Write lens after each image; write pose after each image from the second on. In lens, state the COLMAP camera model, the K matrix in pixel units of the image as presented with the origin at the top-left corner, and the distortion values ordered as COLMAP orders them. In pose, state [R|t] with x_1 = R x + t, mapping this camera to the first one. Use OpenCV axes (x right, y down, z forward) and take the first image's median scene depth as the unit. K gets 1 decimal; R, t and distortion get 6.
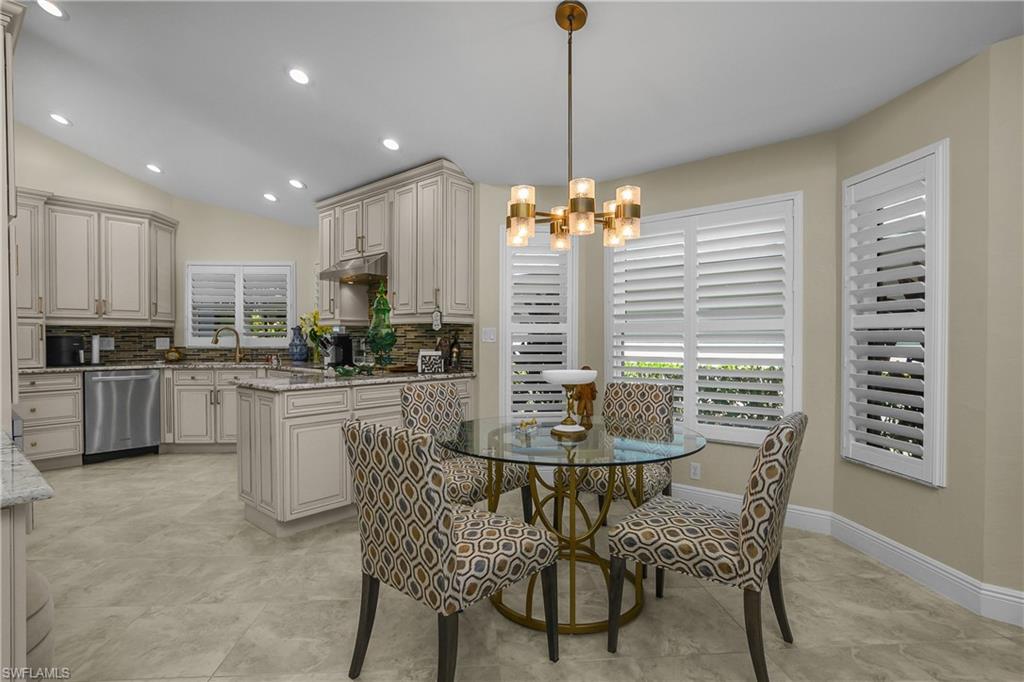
lens RADIAL K [[508.1, 0, 489.1], [0, 508.1, 348.7], [0, 0, 1]] dist [-0.023064, 0.006158]
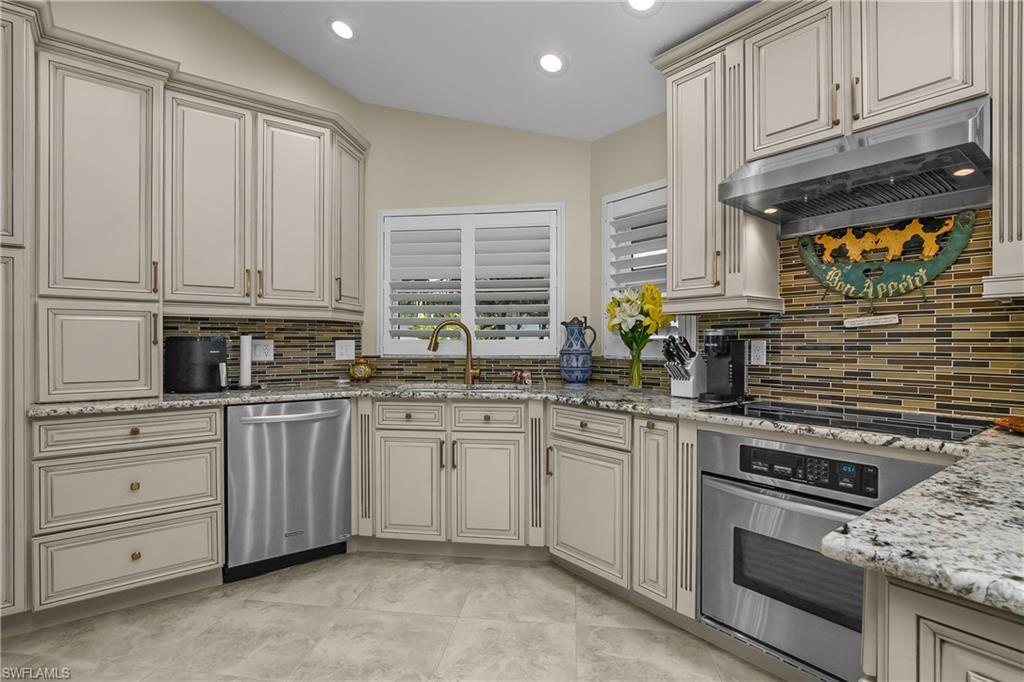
lens RADIAL K [[508.1, 0, 476.4], [0, 508.1, 346.2], [0, 0, 1]] dist [-0.023064, 0.006158]
pose [[0.974050, 0.000661, -0.226331, -0.414076], [-0.003606, 0.999914, -0.012599, -0.008632], [0.226304, 0.013088, 0.973969, 0.519814]]
